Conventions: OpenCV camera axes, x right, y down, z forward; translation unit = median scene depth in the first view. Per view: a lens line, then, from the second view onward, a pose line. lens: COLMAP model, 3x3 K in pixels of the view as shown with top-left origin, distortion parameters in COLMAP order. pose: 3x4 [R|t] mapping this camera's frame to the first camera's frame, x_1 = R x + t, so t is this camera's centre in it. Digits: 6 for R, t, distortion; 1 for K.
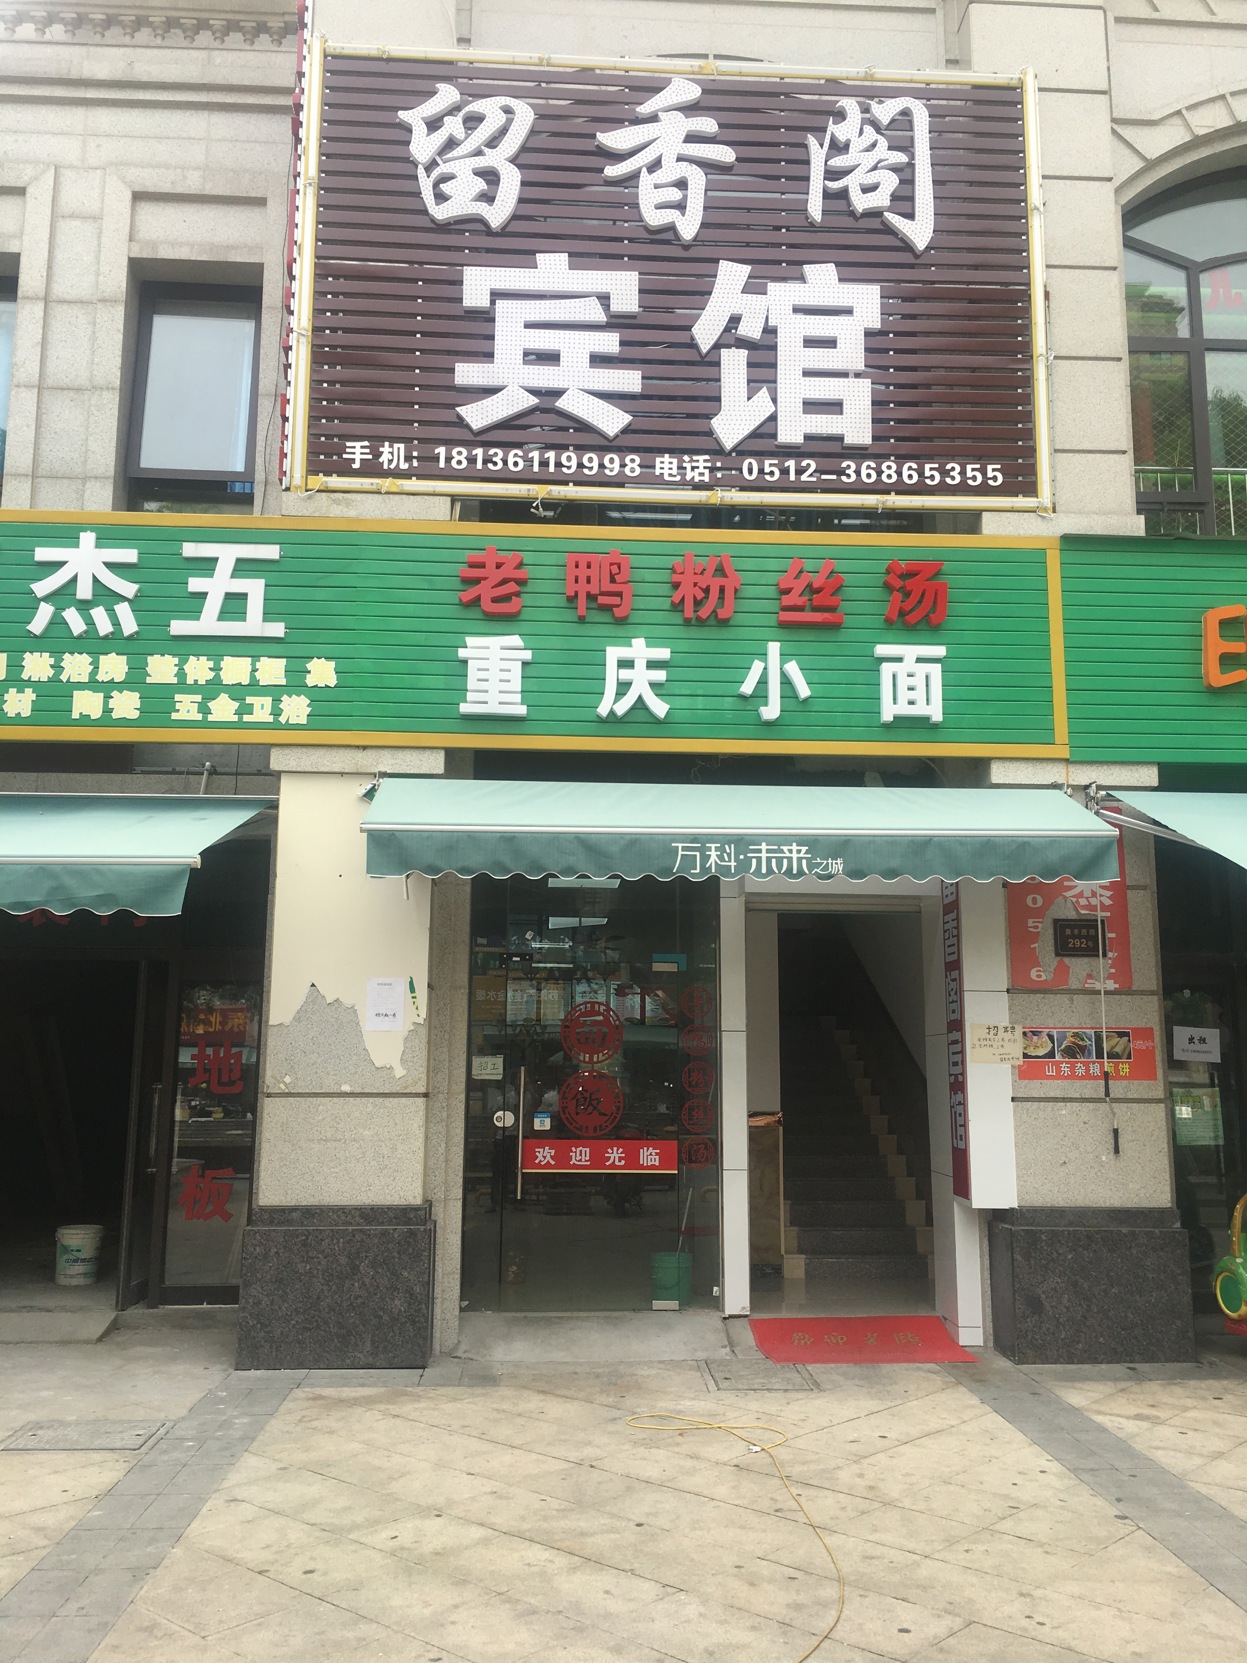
lens RADIAL K [[1423.8, 0, 623.5], [0, 1423.8, 831.5], [0, 0, 1]] dist [0.096287, -0.116437]
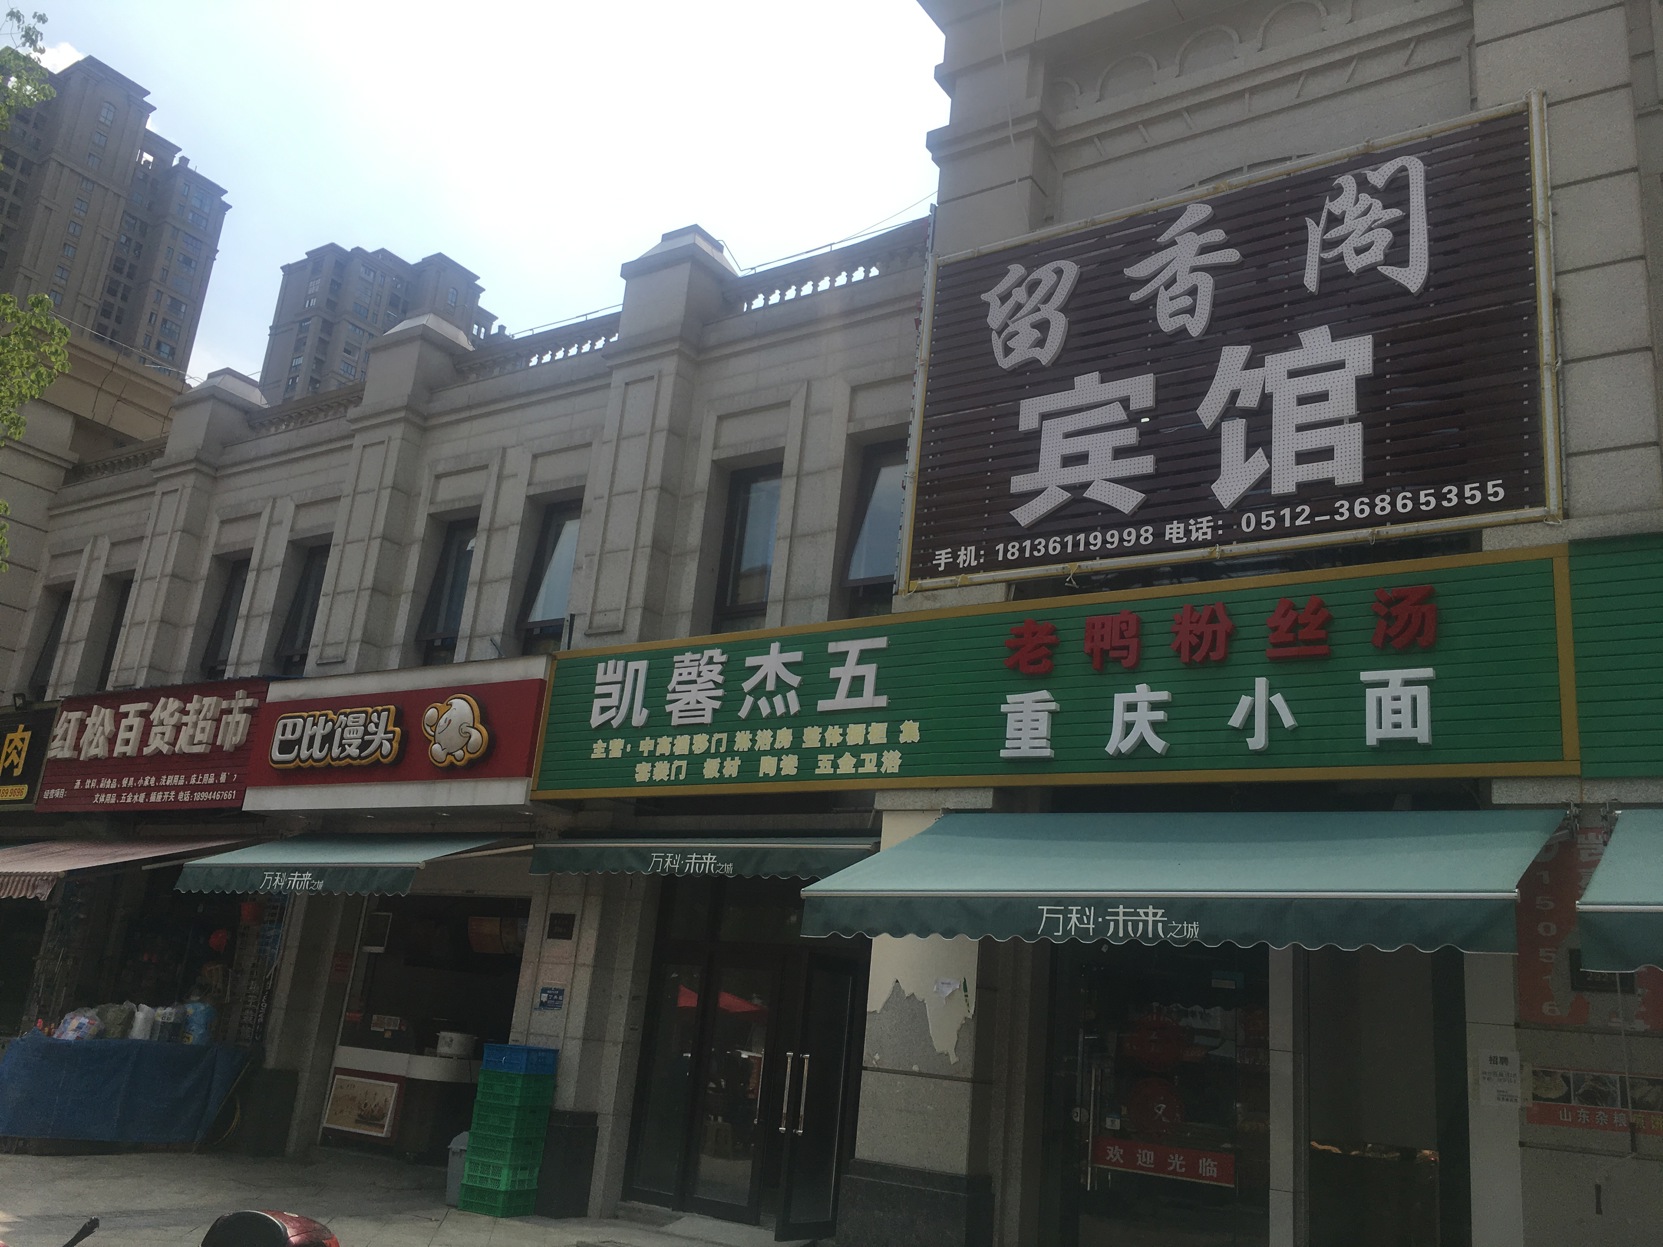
lens RADIAL K [[1423.8, 0, 831.5], [0, 1423.8, 623.5], [0, 0, 1]] dist [0.096287, -0.116437]
pose [[0.789566, -0.107195, -0.604231, 0.497959], [0.015353, 0.987768, -0.155175, -0.008916], [0.613474, 0.113244, 0.781554, -0.054373]]
